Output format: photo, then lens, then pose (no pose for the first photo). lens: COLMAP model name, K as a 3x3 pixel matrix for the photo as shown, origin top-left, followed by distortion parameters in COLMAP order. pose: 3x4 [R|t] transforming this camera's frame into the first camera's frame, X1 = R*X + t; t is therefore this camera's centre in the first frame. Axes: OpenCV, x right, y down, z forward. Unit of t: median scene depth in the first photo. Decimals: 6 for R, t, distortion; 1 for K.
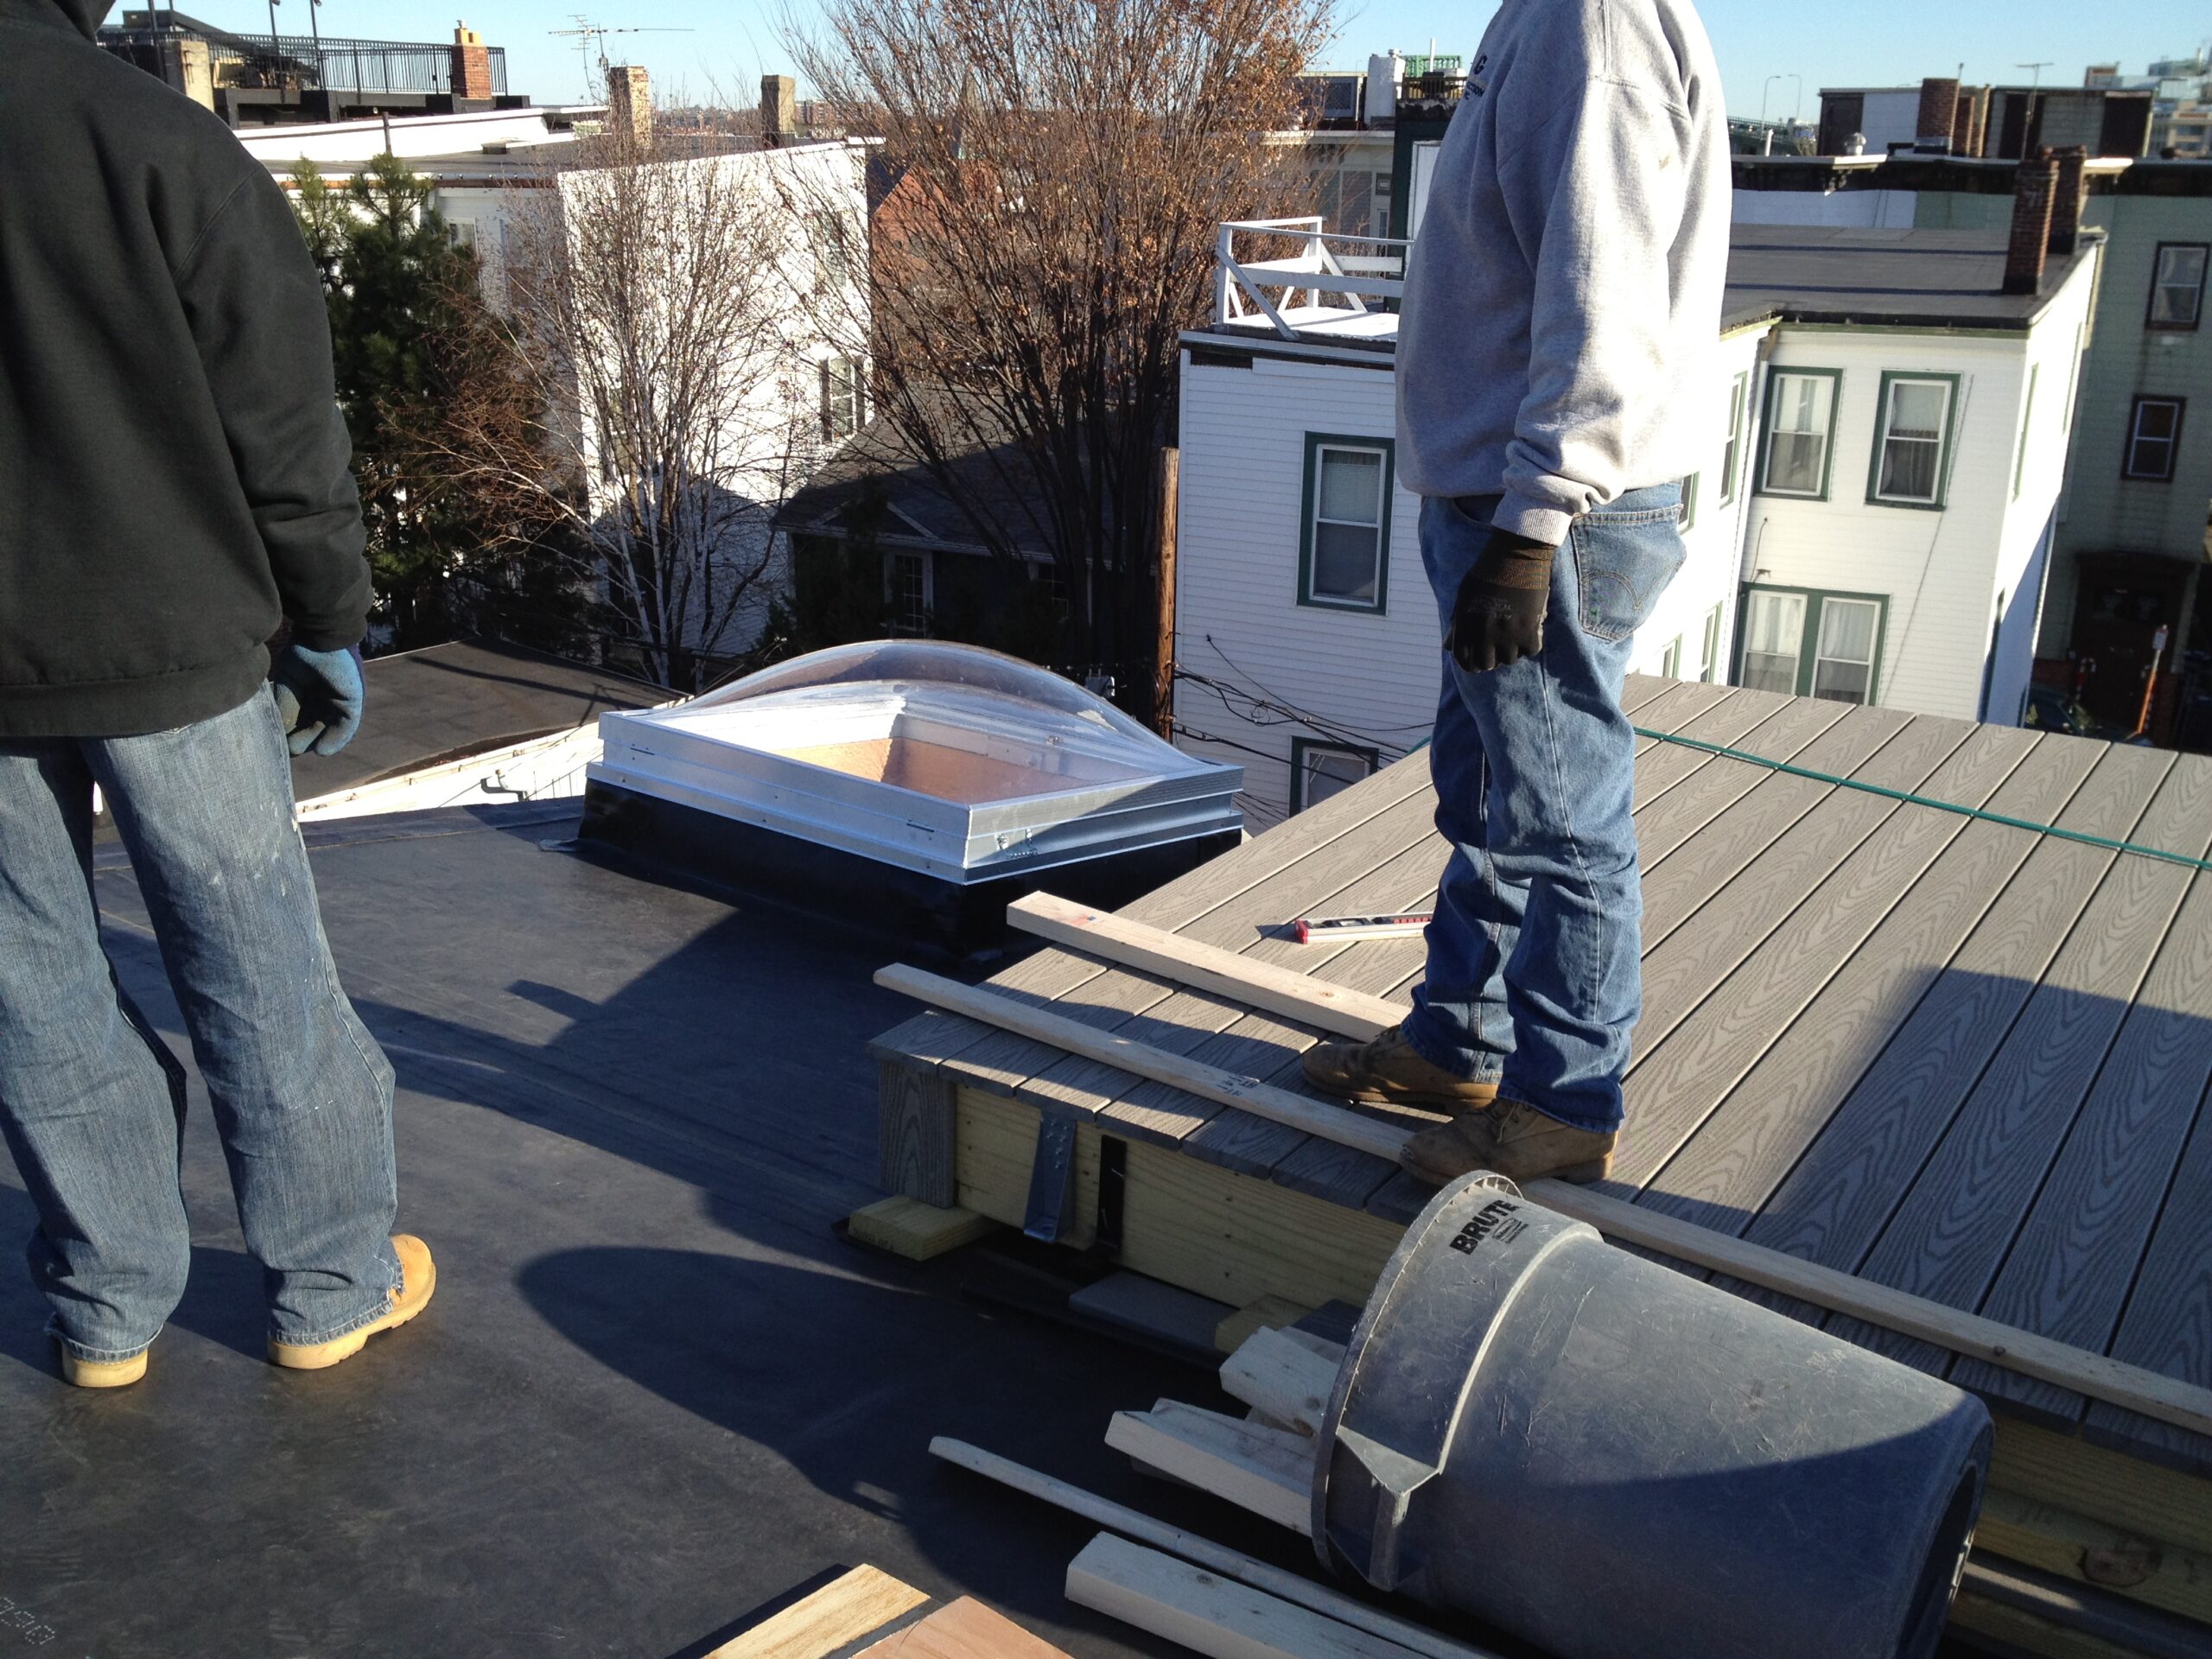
lens RADIAL K [[2062.7, 0, 1035.9], [0, 2062.7, 793.3], [0, 0, 1]] dist [0.020039, -0.084015]
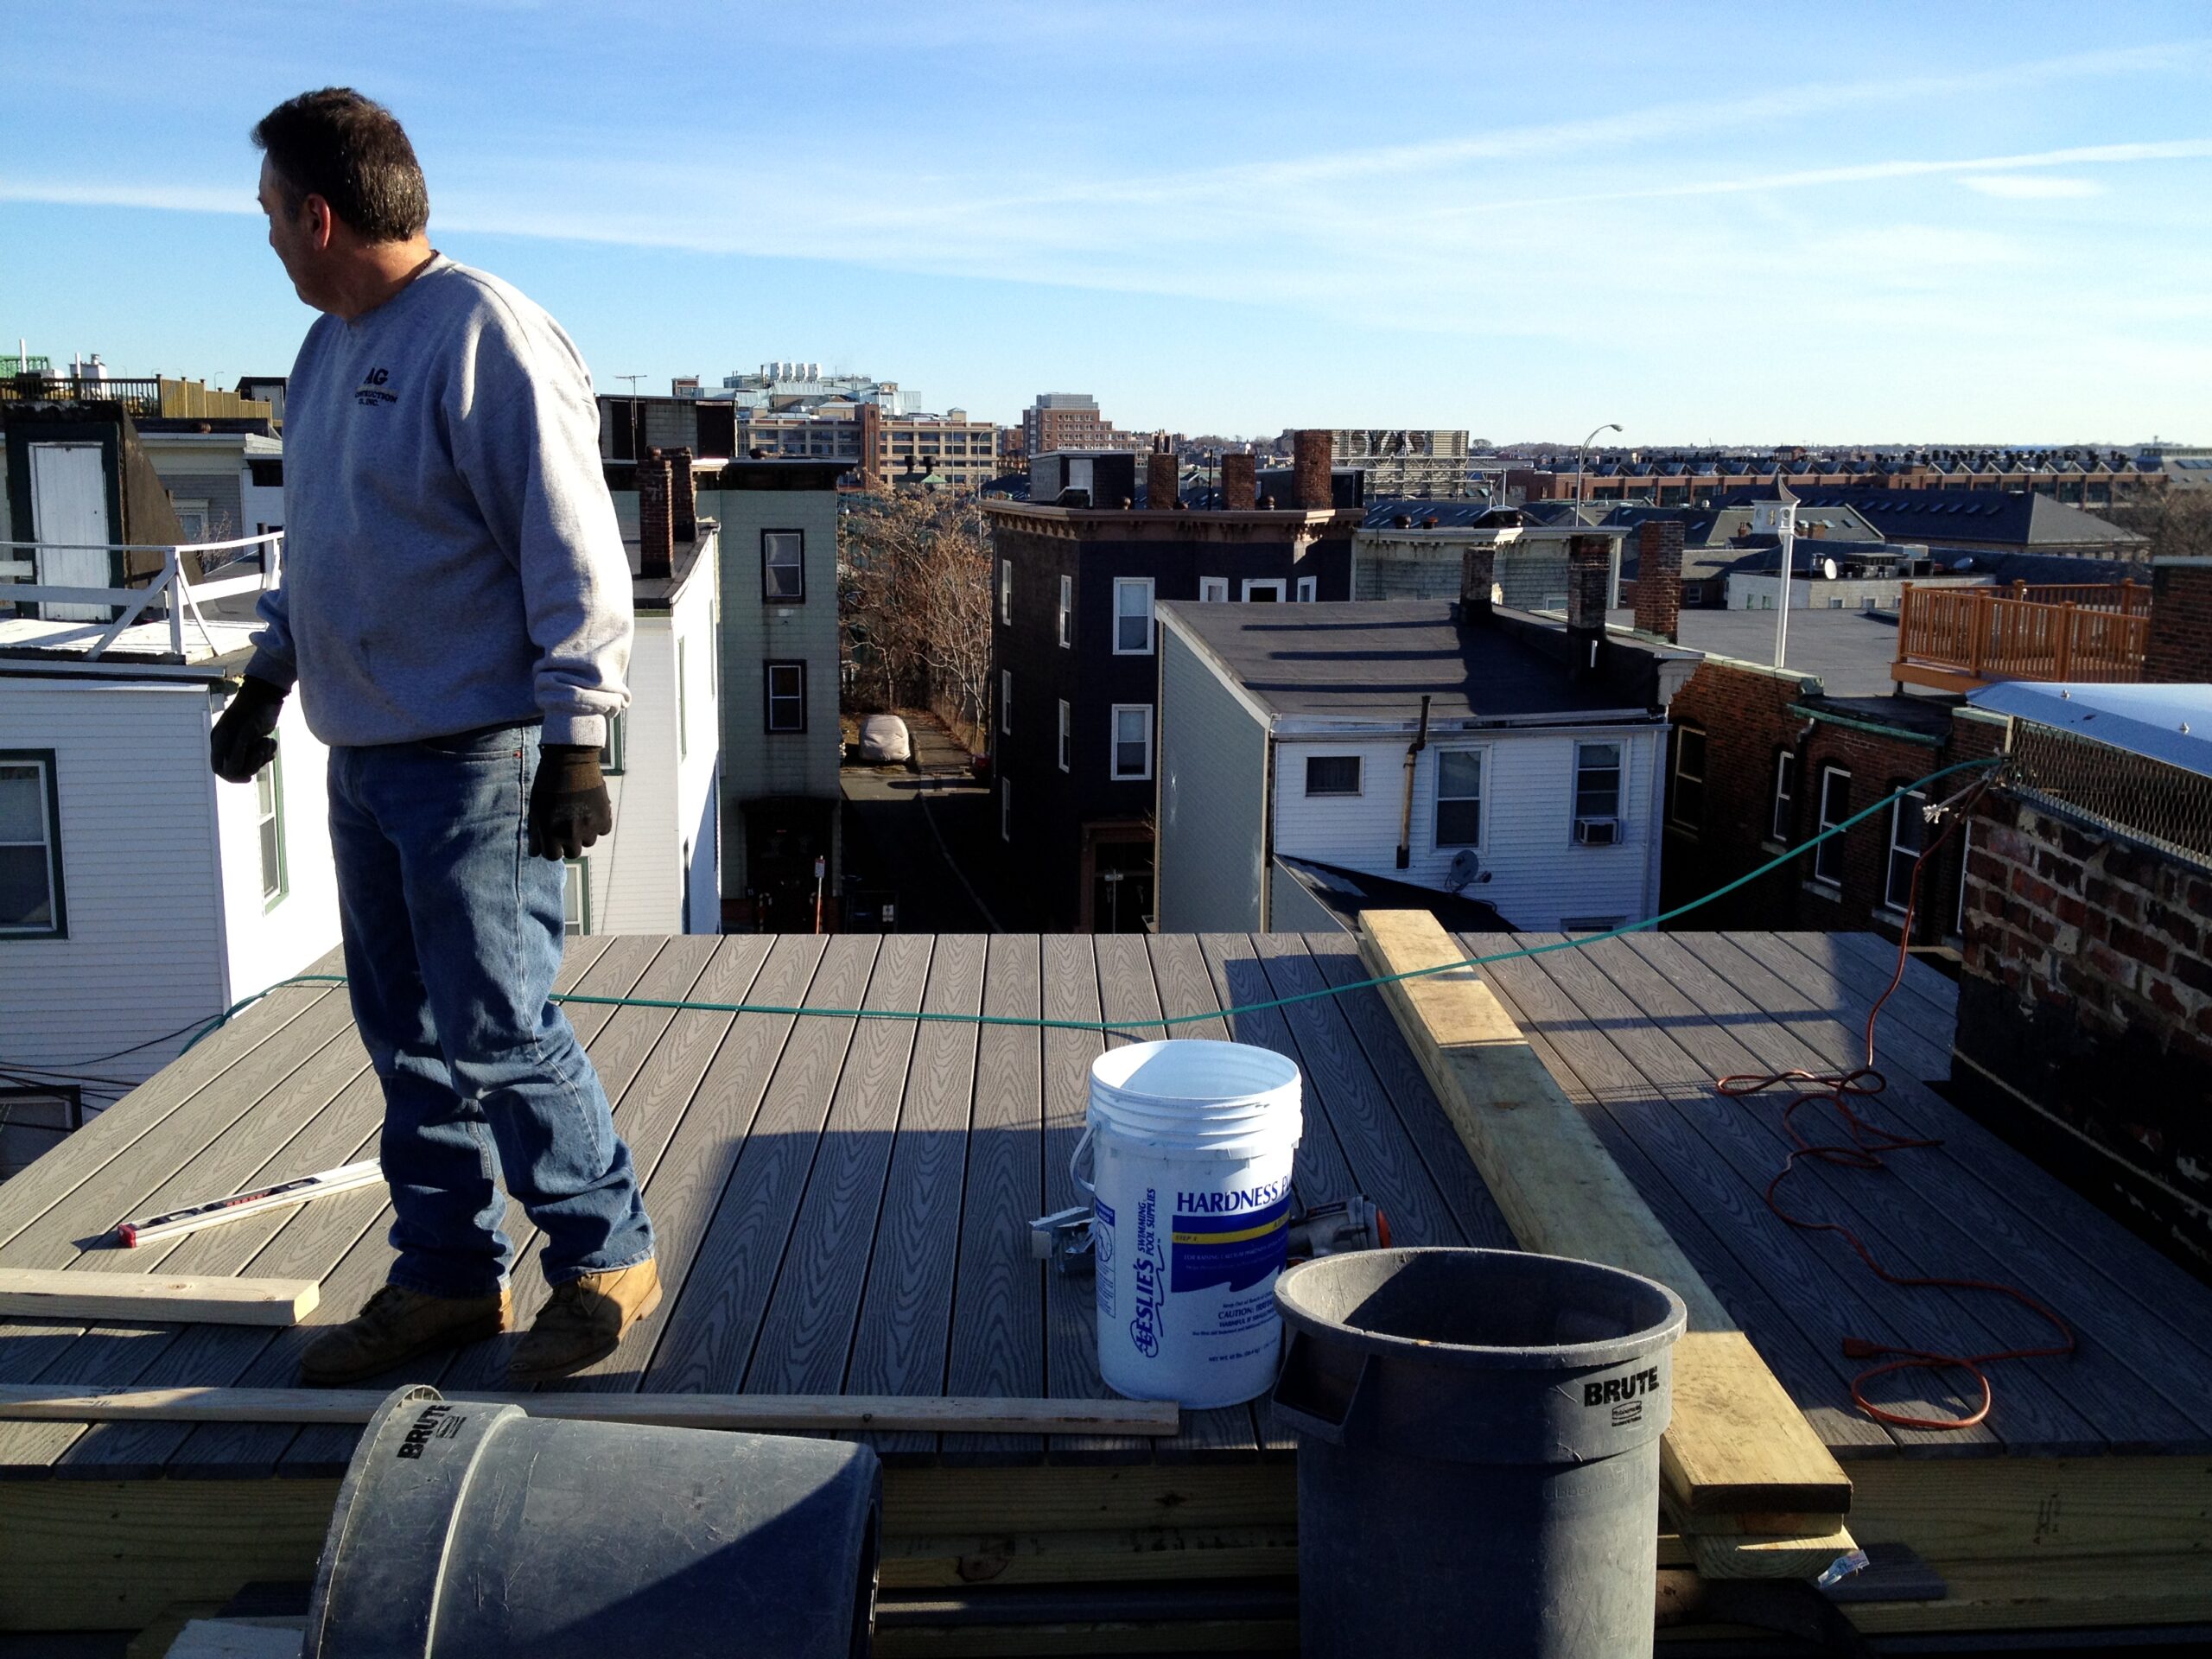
lens RADIAL K [[2244.3, 0, 1105.7], [0, 2244.3, 830.3], [0, 0, 1]] dist [-0.023682, 0.000000]
pose [[0.786907, -0.091625, 0.610231, -0.146874], [0.173240, 0.981946, -0.075960, 0.045171], [-0.592254, 0.165490, 0.788573, -0.132000]]
